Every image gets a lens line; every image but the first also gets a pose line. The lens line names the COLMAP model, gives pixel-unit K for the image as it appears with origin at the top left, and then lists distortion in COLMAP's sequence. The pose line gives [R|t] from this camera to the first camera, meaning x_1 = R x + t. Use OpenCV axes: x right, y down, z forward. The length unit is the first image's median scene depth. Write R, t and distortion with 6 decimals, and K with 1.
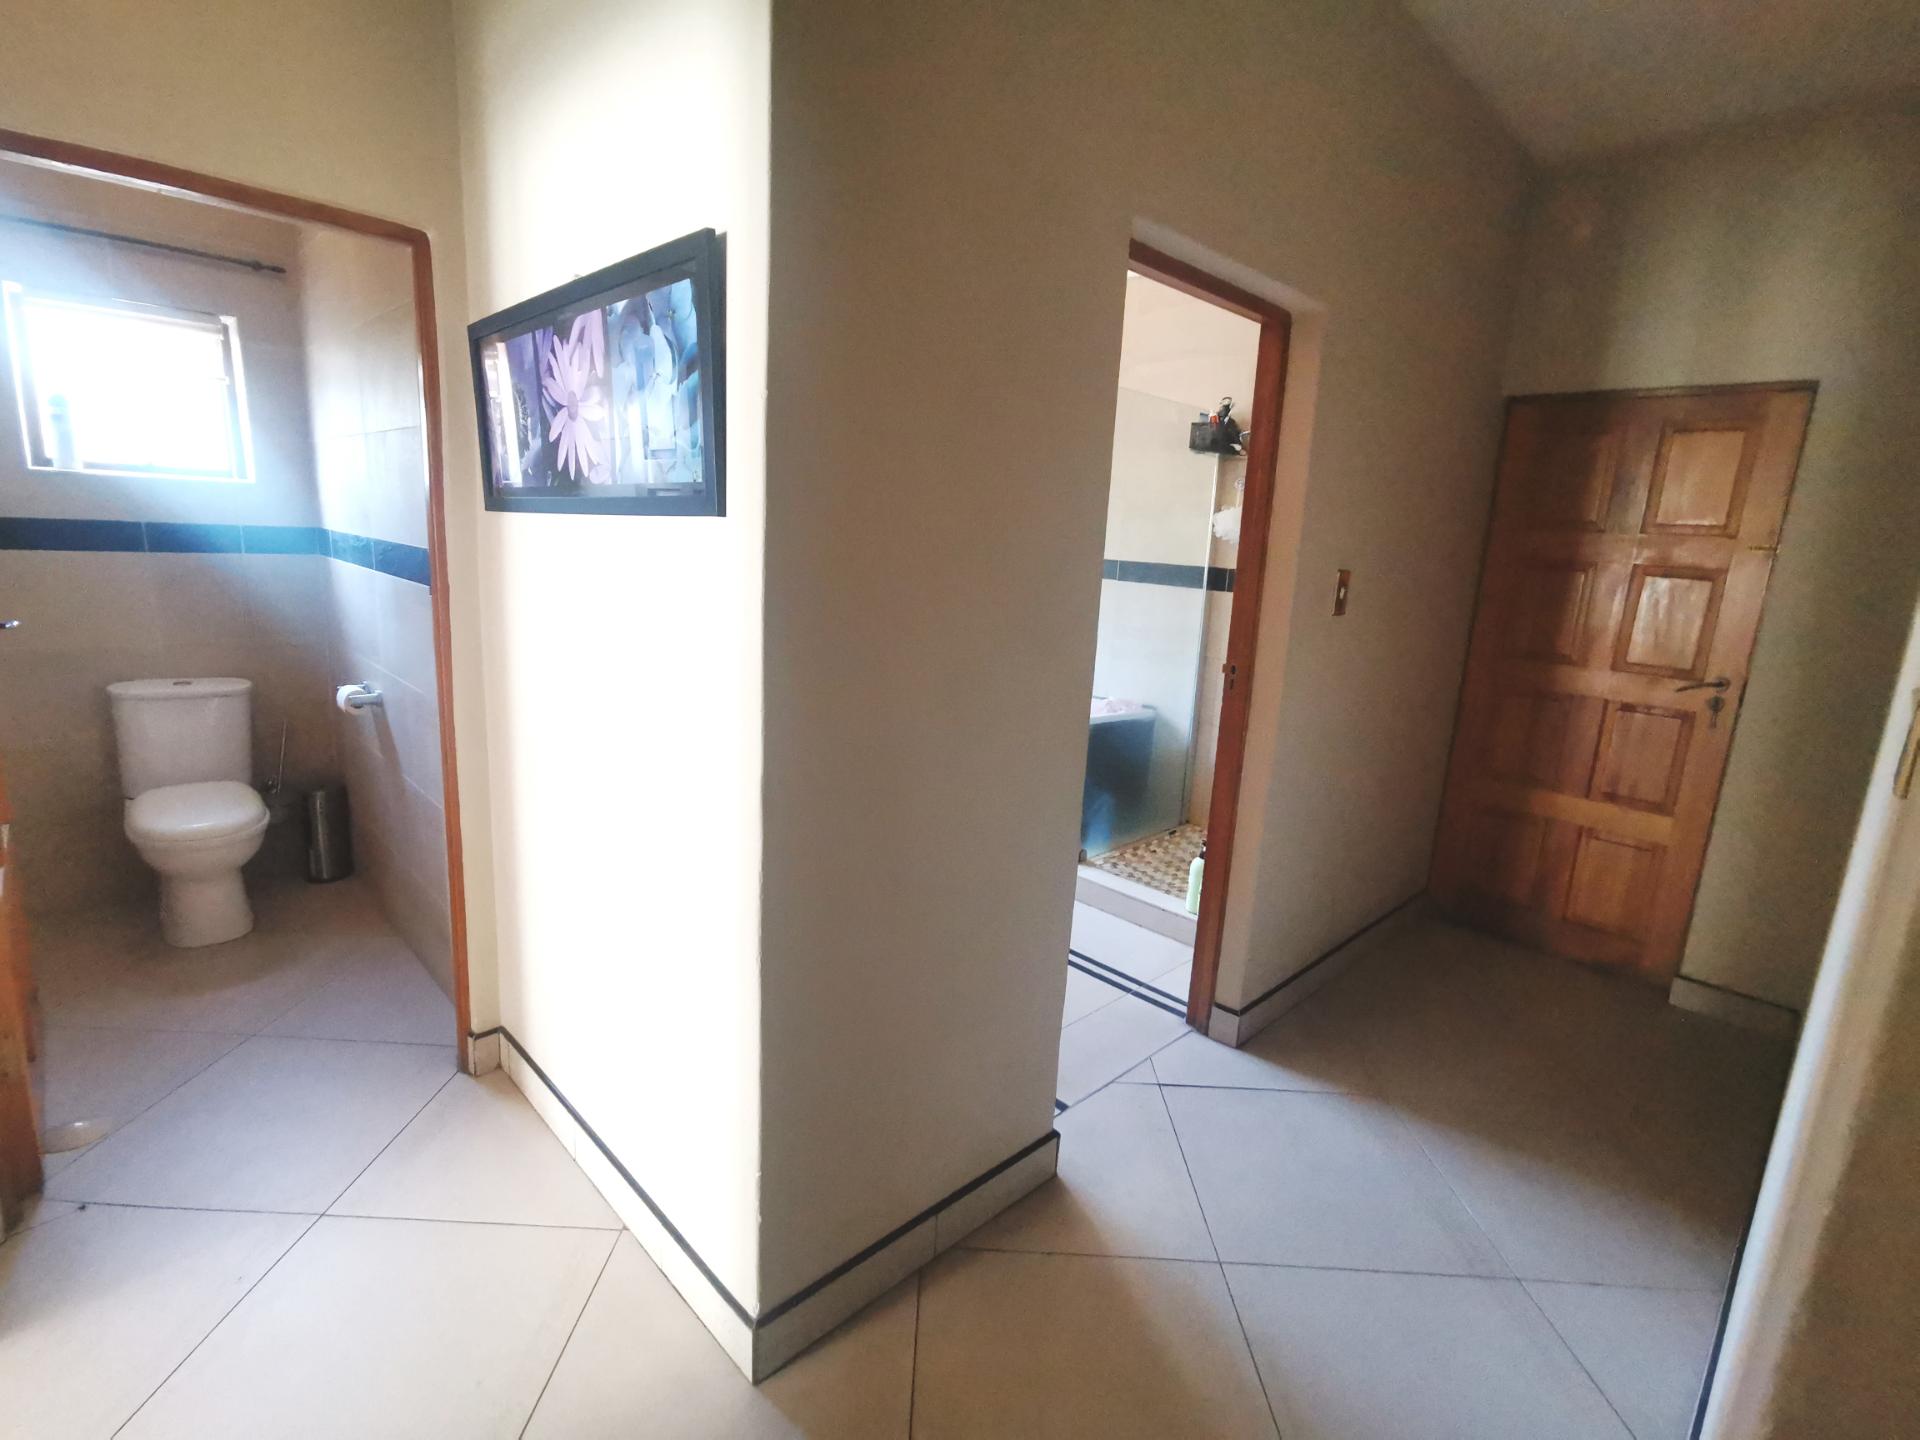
lens RADIAL K [[923.0, 0, 966.7], [0, 923.0, 717.9], [0, 0, 1]] dist [0.004680, 0.001734]
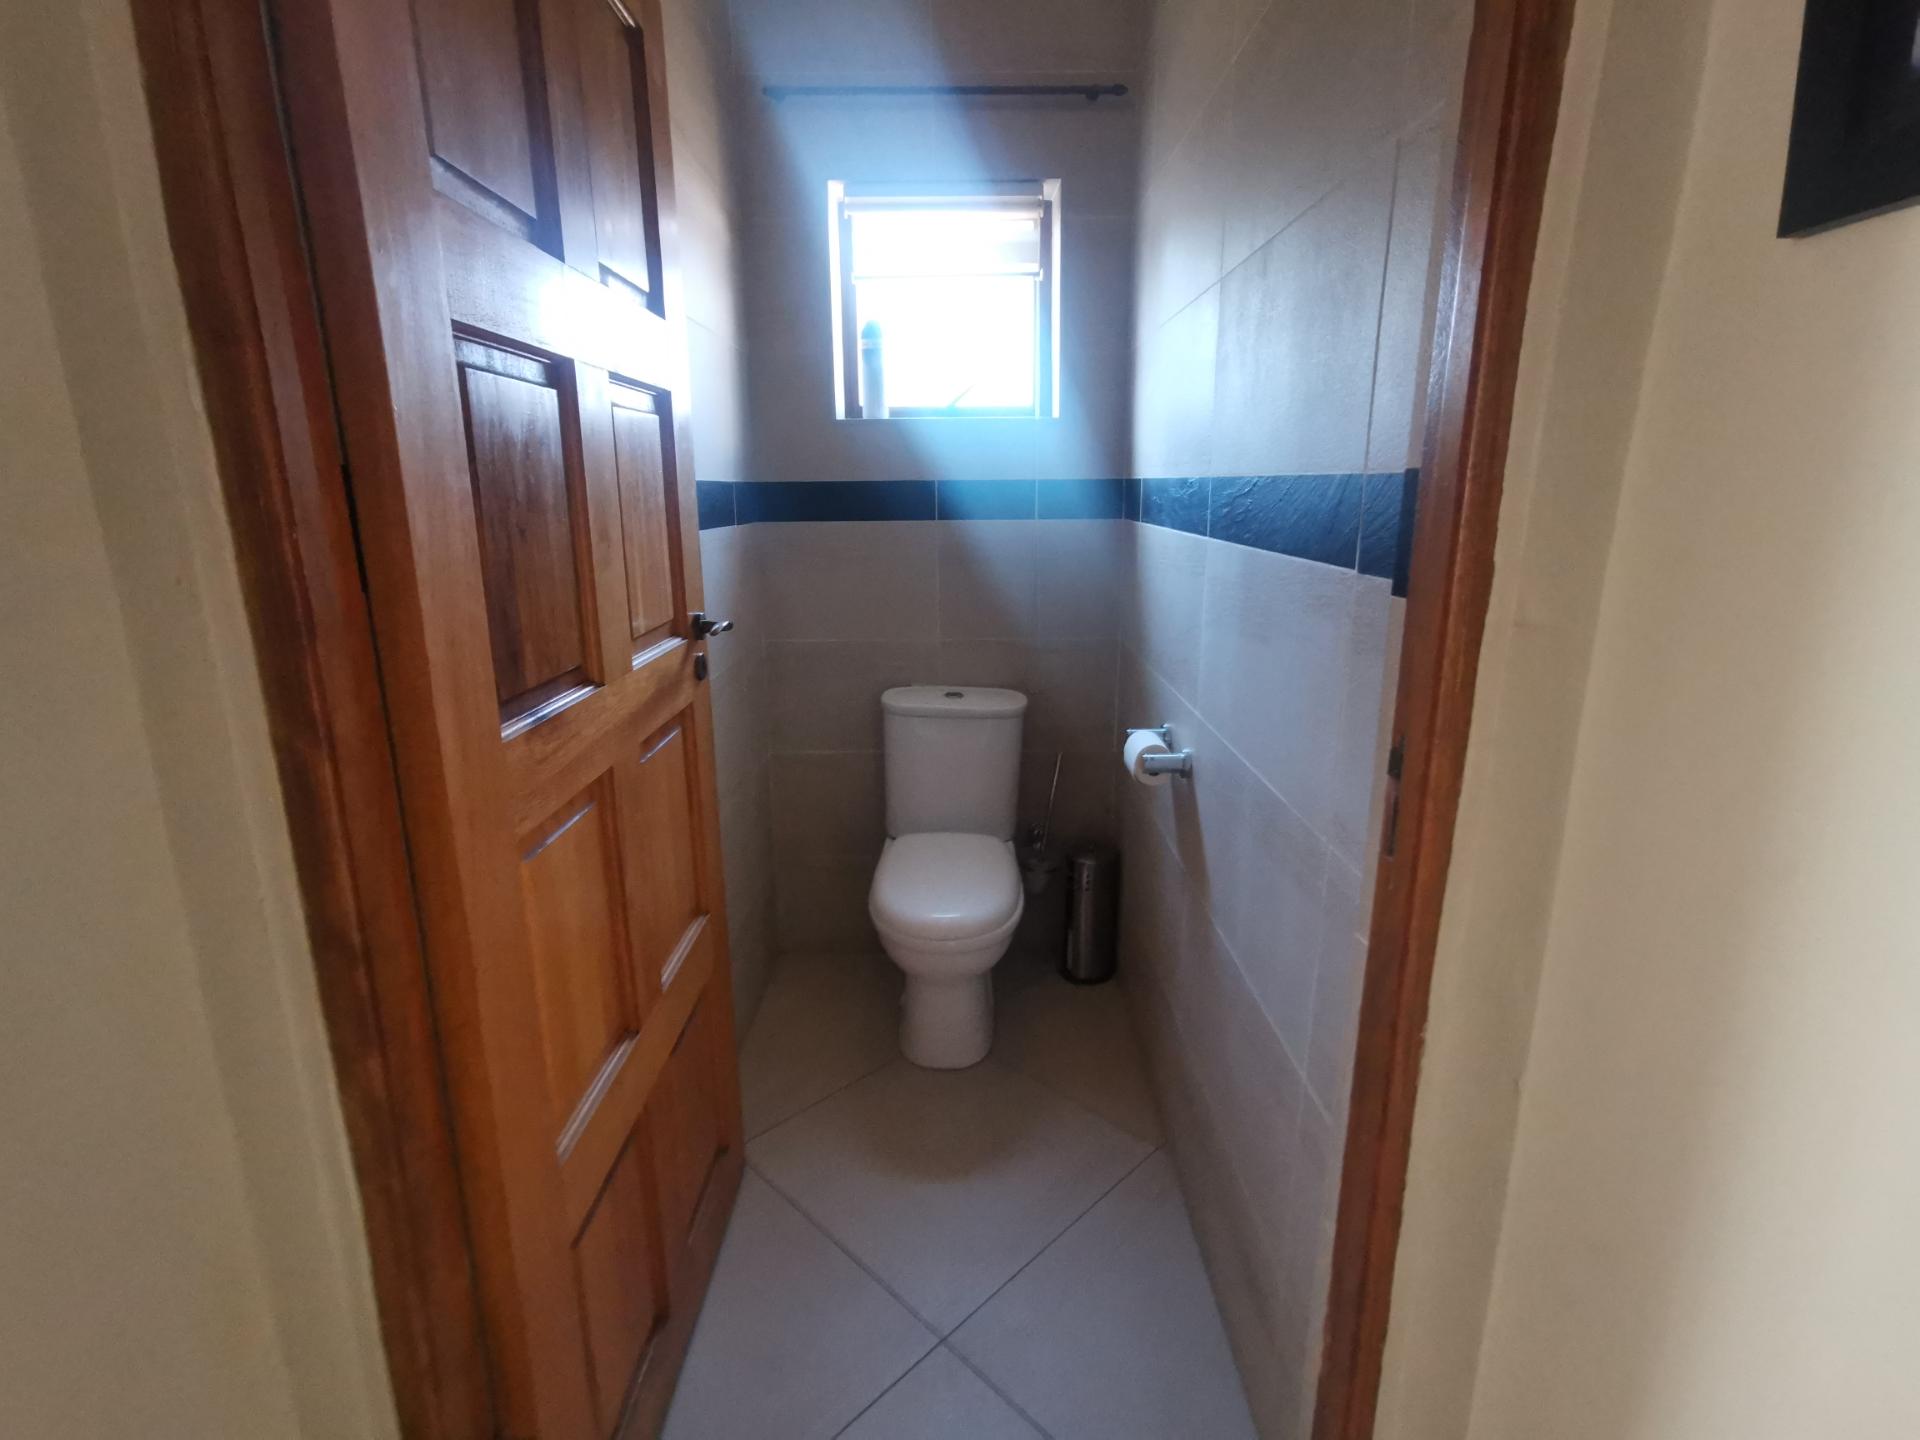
lens RADIAL K [[923.0, 0, 963.7], [0, 923.0, 718.0], [0, 0, 1]] dist [0.004680, 0.001734]
pose [[0.723927, 0.112446, -0.680650, -0.333177], [-0.092736, 0.993534, 0.065503, -0.069943], [0.683615, 0.015701, 0.729674, 0.465332]]
